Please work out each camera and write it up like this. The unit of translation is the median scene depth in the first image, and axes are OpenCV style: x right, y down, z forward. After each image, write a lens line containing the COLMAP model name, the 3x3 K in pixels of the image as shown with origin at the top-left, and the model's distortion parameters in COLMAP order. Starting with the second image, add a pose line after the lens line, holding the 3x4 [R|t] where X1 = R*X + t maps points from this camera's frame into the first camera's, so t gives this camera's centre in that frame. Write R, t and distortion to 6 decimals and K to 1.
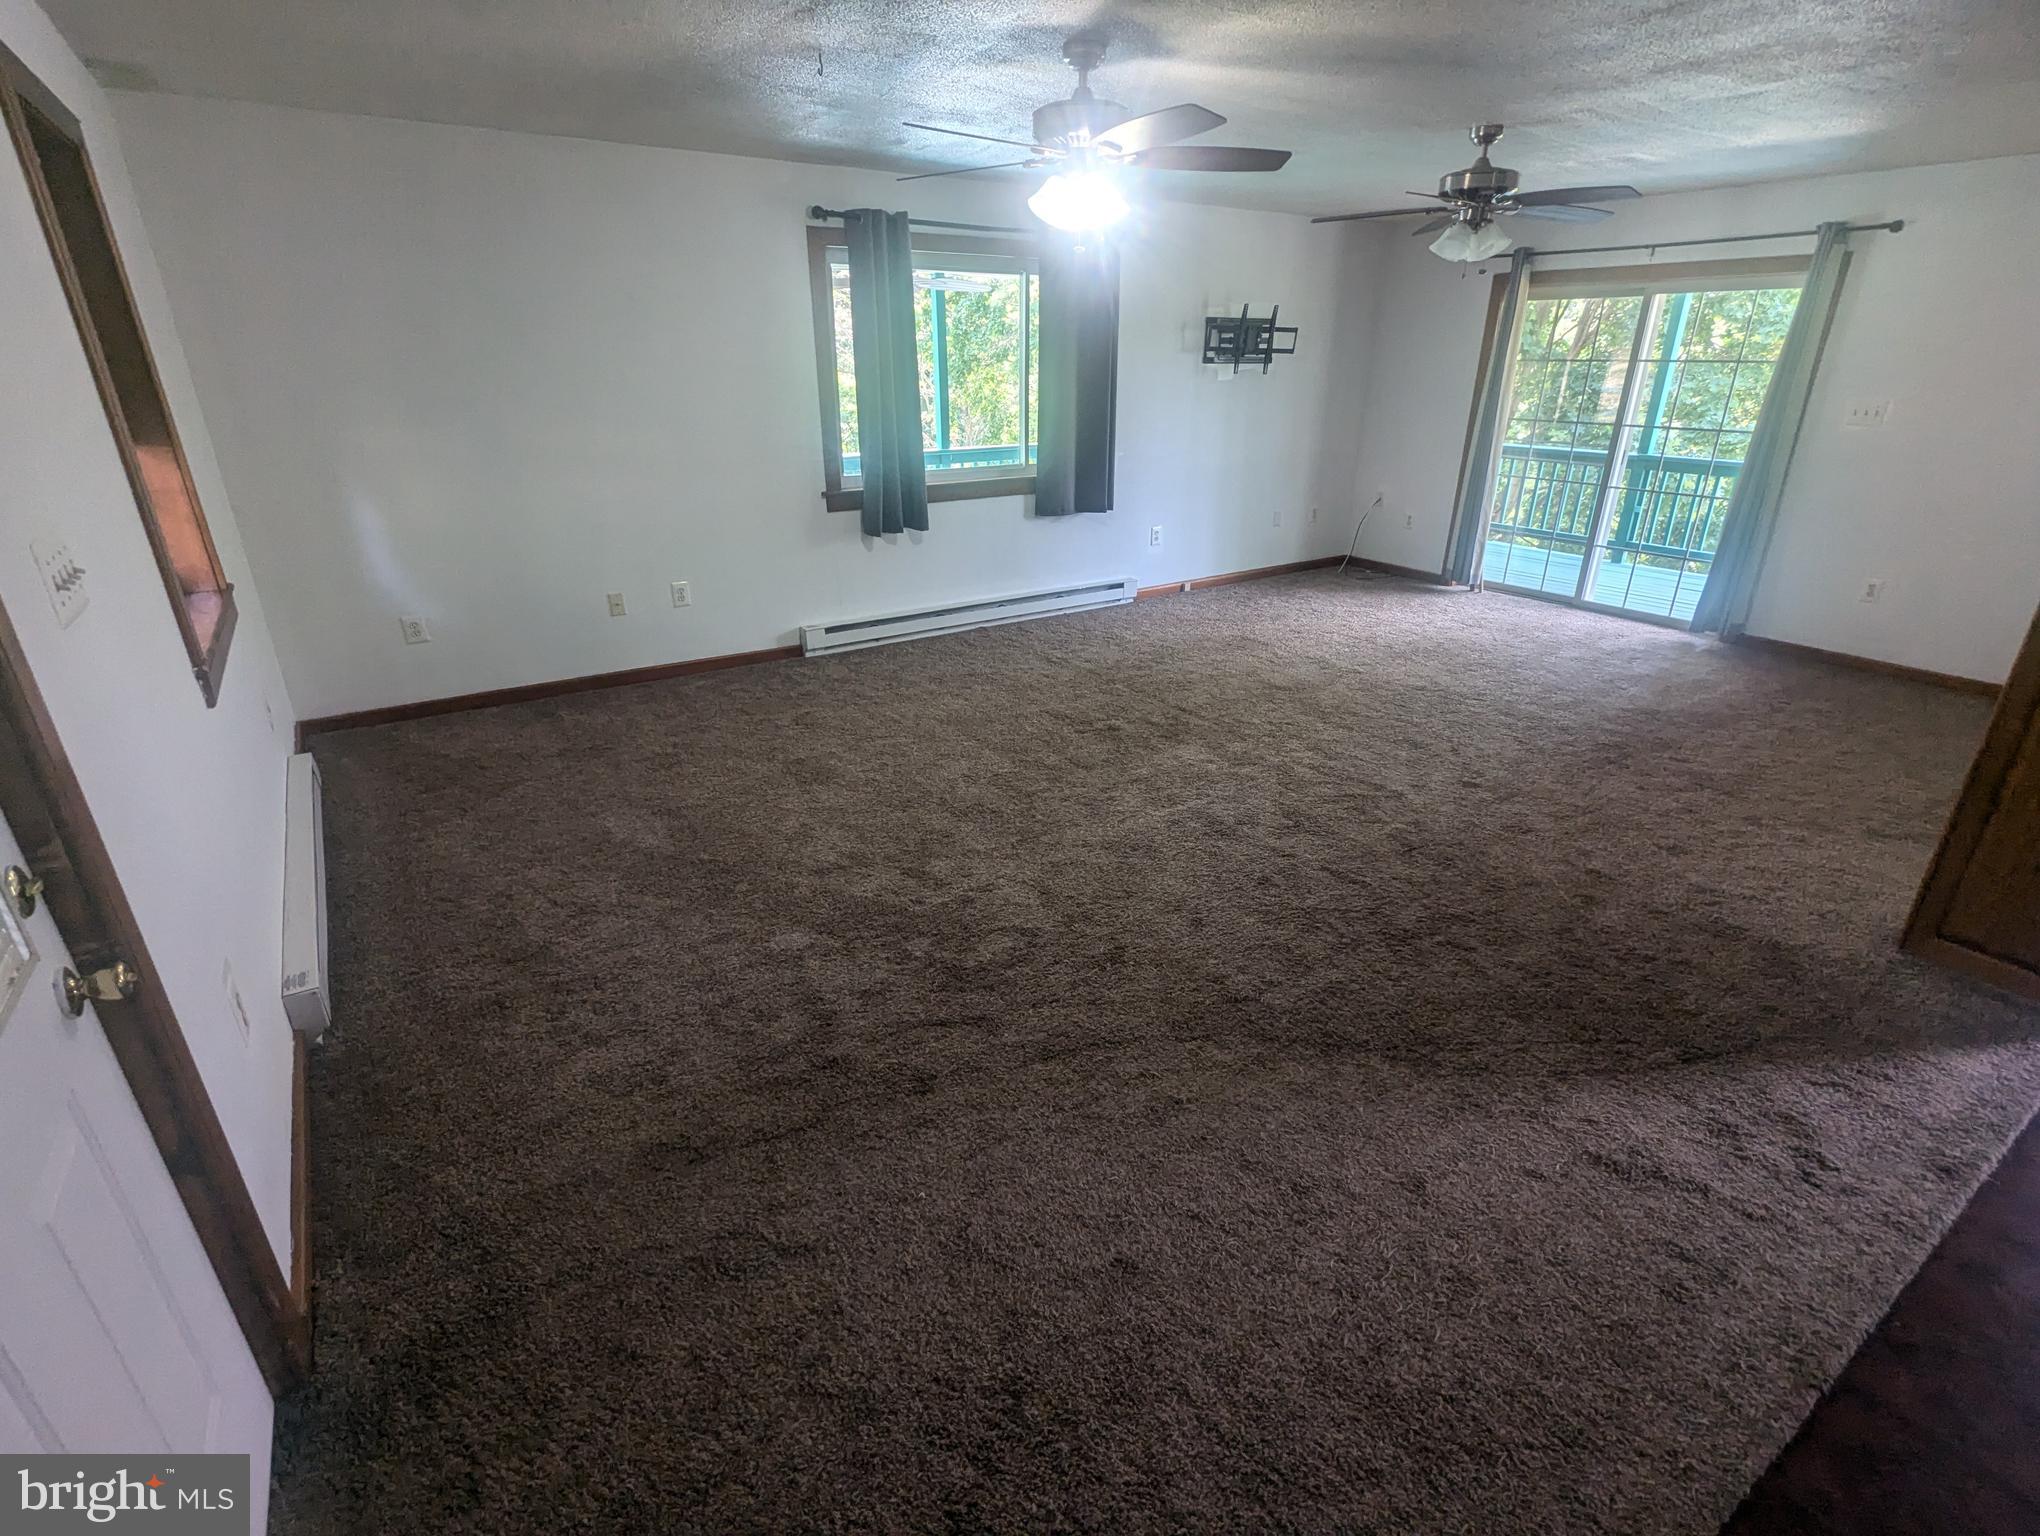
lens RADIAL K [[971.1, 0, 1018.6], [0, 971.1, 768.9], [0, 0, 1]] dist [0.003417, 0.002363]
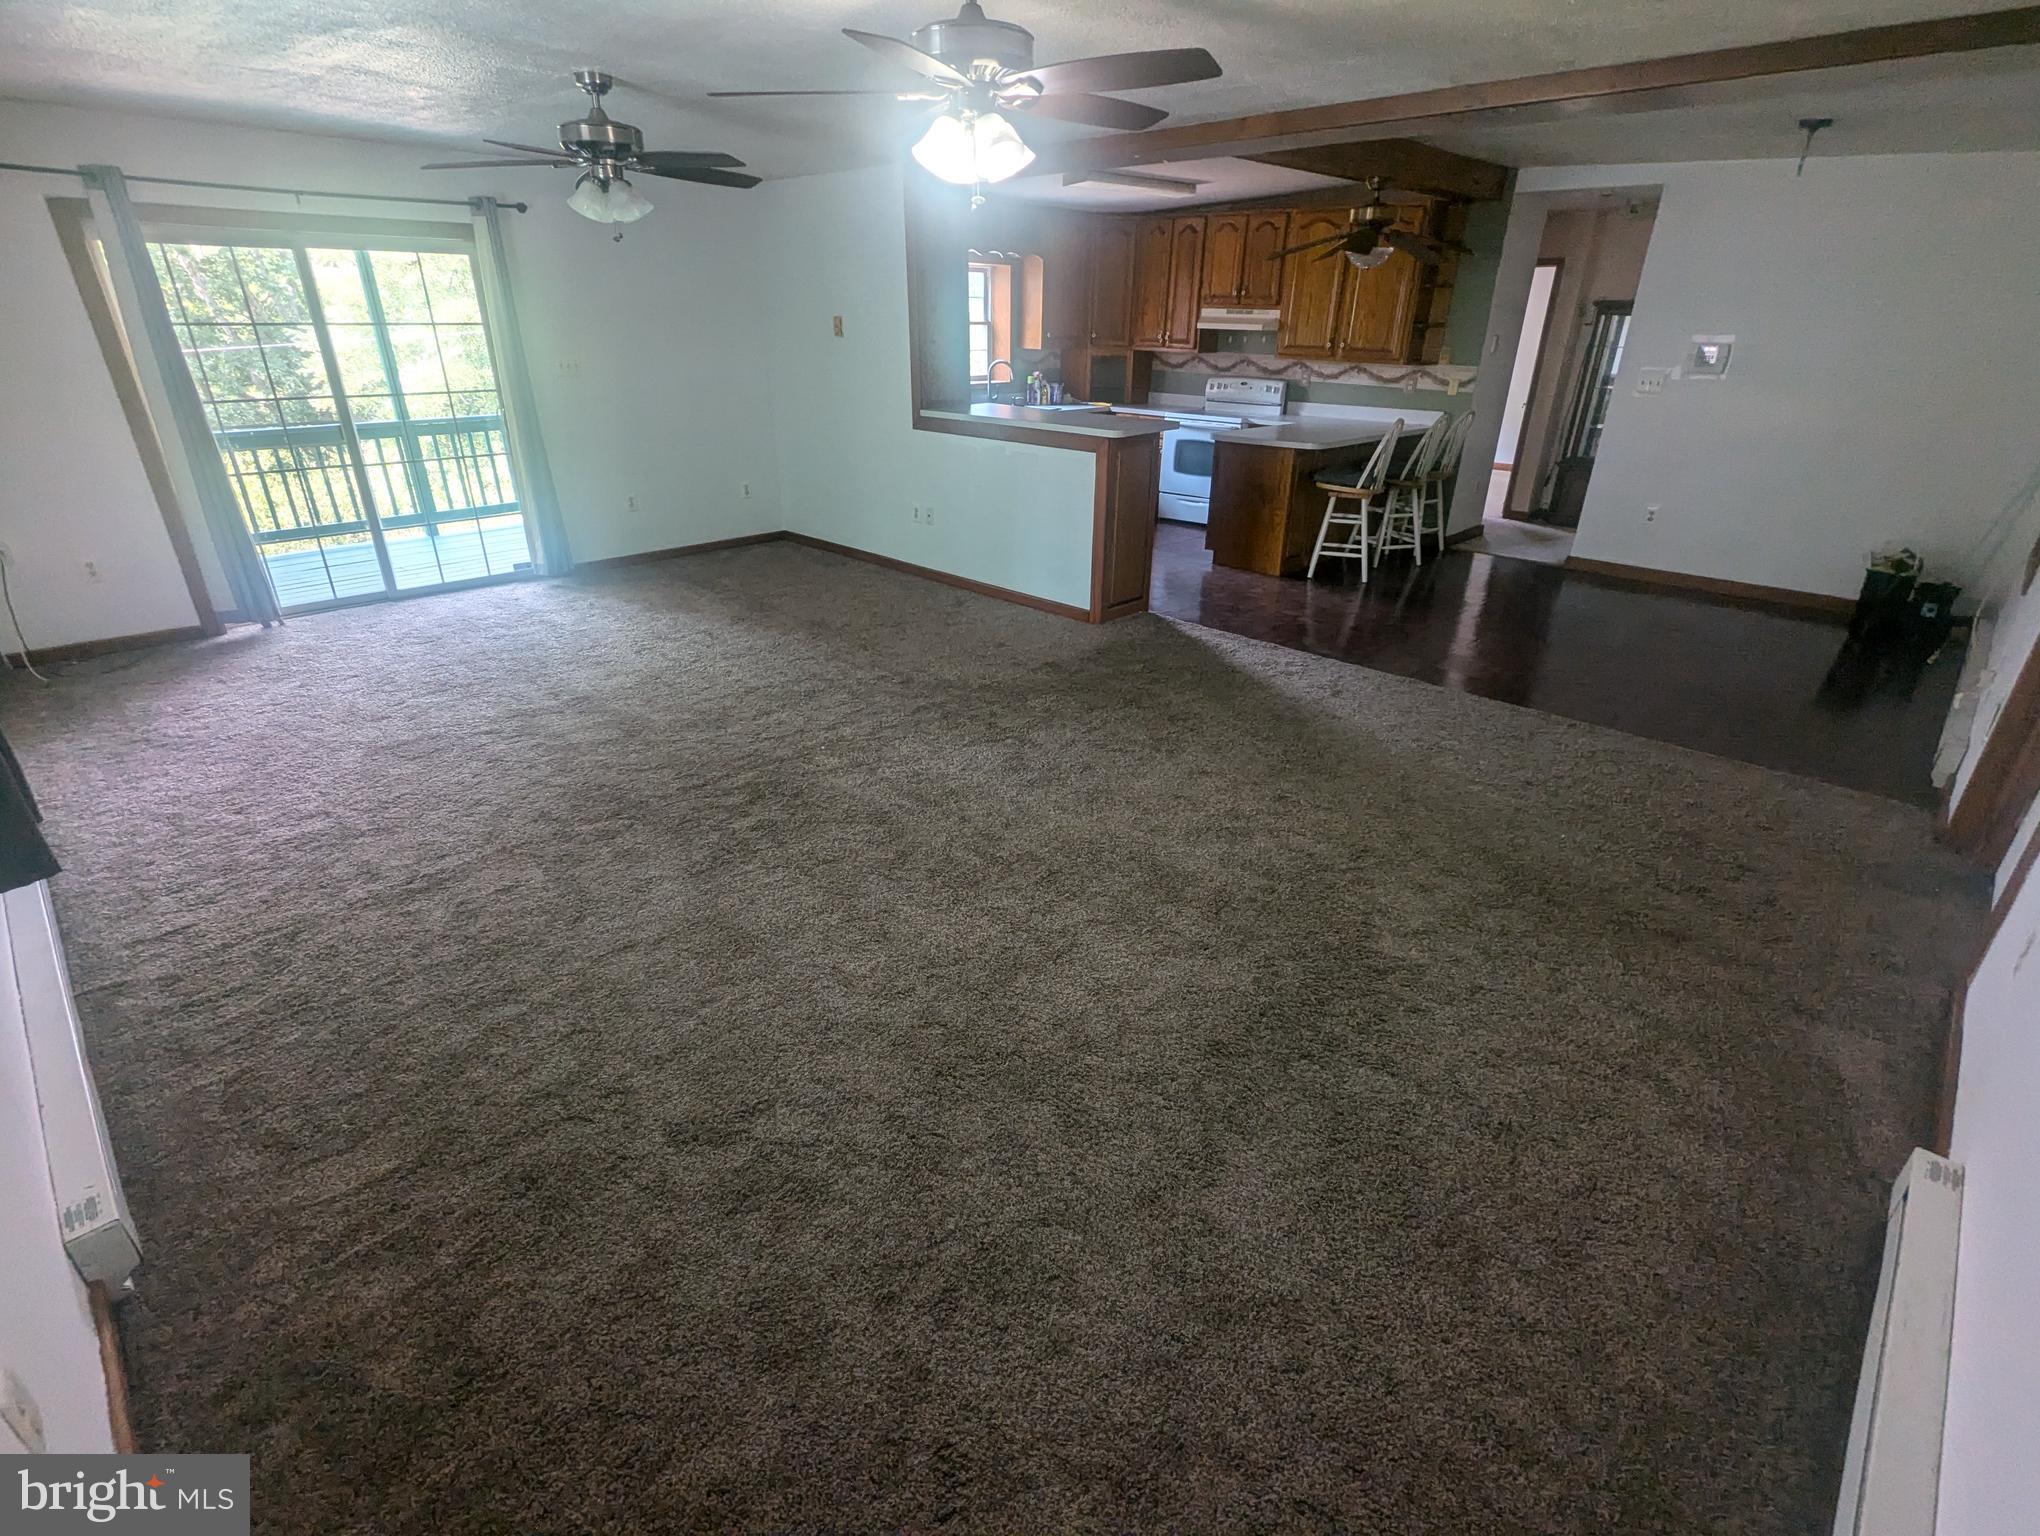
lens RADIAL K [[971.1, 0, 1023.4], [0, 971.1, 768.9], [0, 0, 1]] dist [0.003417, 0.002363]
pose [[-0.204064, -0.422538, 0.883074, -0.685170], [0.374584, 0.799707, 0.469208, -0.409474], [-0.904458, 0.426533, -0.004915, 0.907008]]
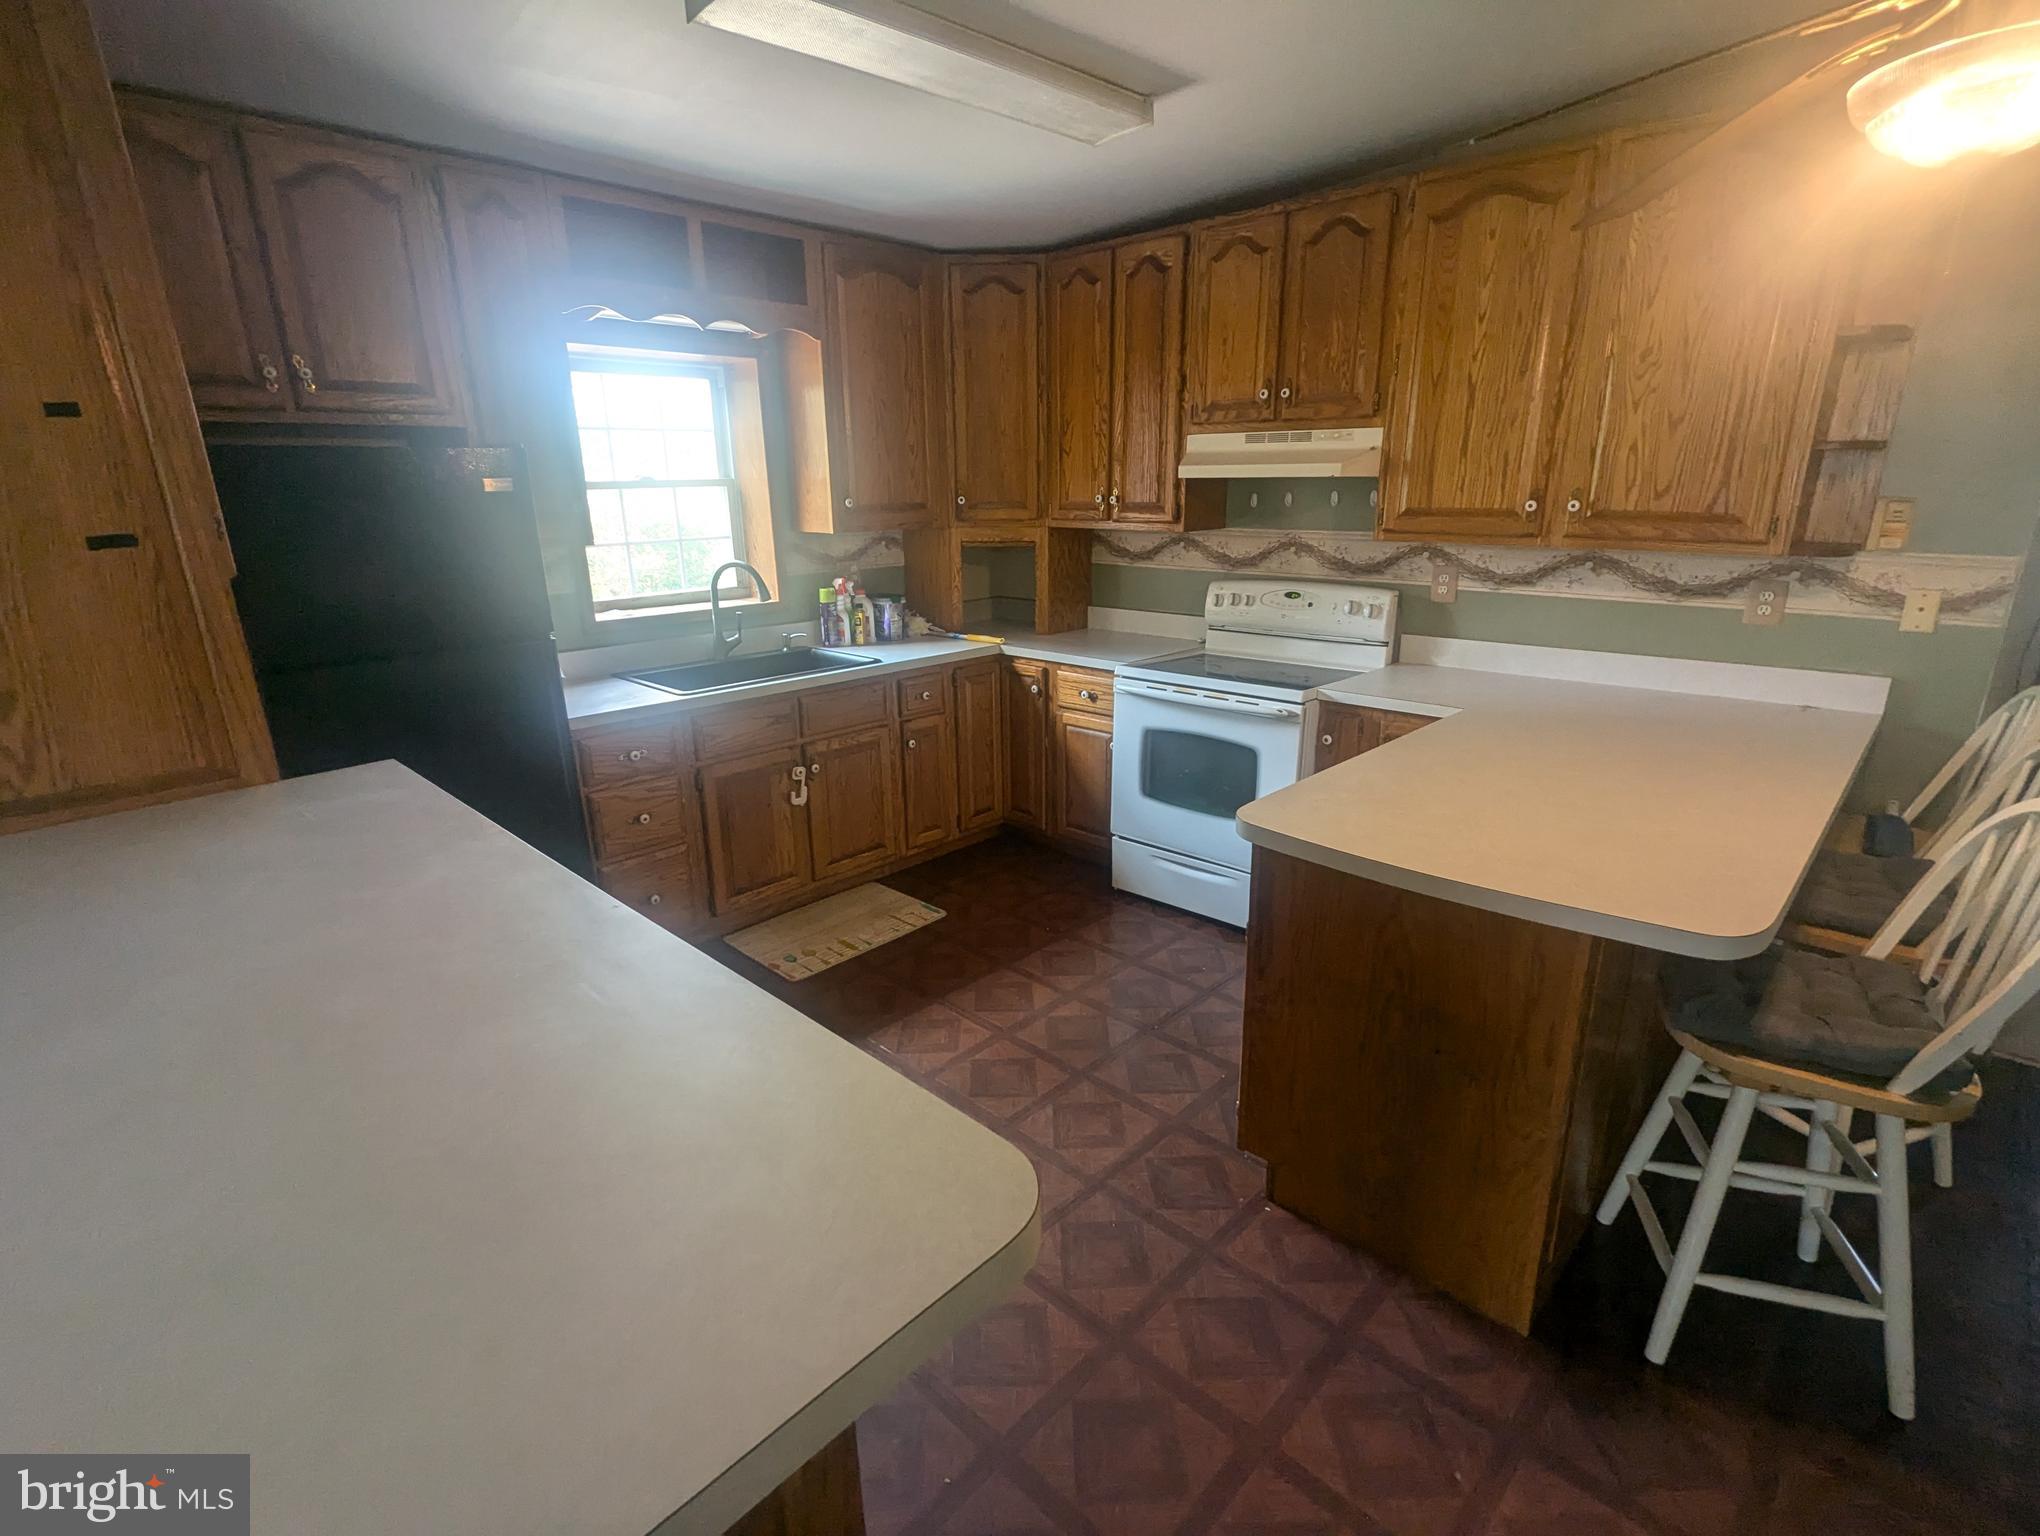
lens RADIAL K [[971.1, 0, 1025.0], [0, 971.1, 774.7], [0, 0, 1]] dist [0.003417, 0.002363]
pose [[-0.208817, -0.284818, 0.935561, 0.580262], [0.400576, 0.847806, 0.347511, -0.185825], [-0.892152, 0.447329, -0.062945, 0.466327]]
